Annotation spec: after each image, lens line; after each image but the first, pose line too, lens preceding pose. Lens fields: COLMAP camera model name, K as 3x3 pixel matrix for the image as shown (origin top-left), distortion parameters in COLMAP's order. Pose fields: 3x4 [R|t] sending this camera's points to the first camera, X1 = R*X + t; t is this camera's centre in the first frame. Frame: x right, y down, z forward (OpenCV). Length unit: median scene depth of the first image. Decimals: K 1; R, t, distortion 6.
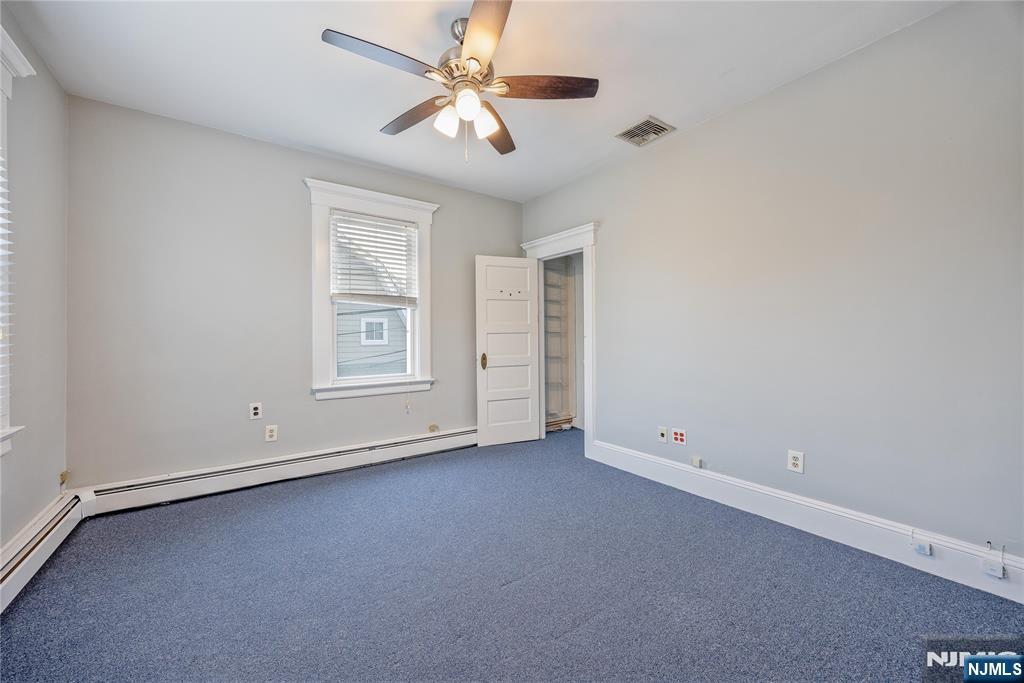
lens RADIAL K [[393.6, 0, 511.8], [0, 393.6, 334.7], [0, 0, 1]] dist [0.010188, 0.000222]
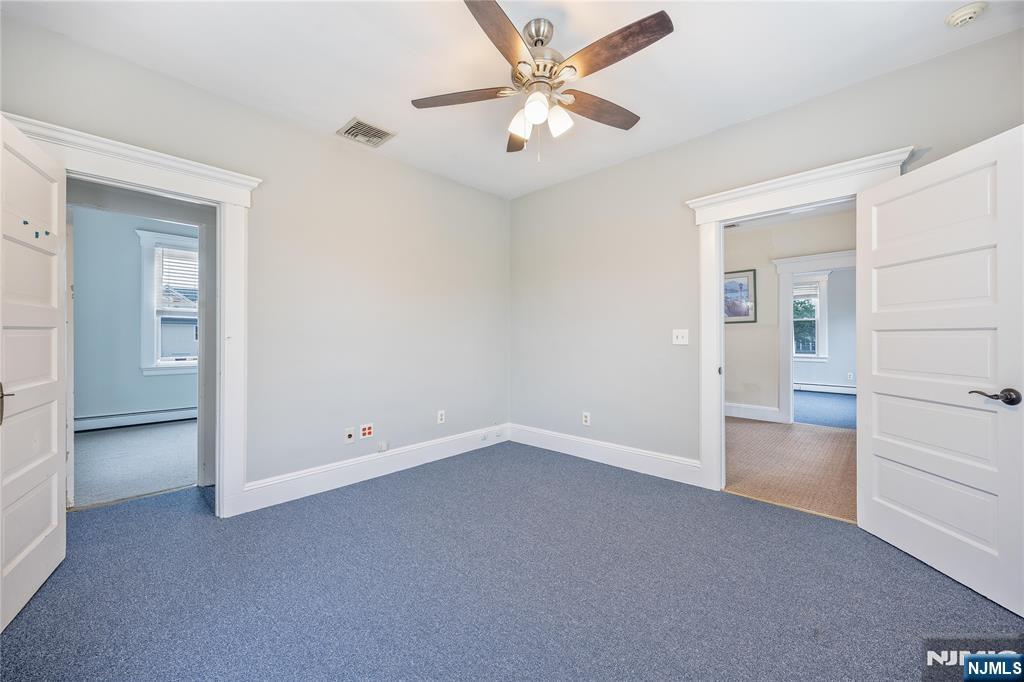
lens RADIAL K [[393.6, 0, 512.5], [0, 393.6, 341.8], [0, 0, 1]] dist [0.010188, 0.000222]
pose [[-0.190480, -0.006867, 0.981667, -0.705480], [-0.007985, 0.999953, 0.005445, 0.006145], [-0.981659, -0.006802, -0.190526, 0.816631]]
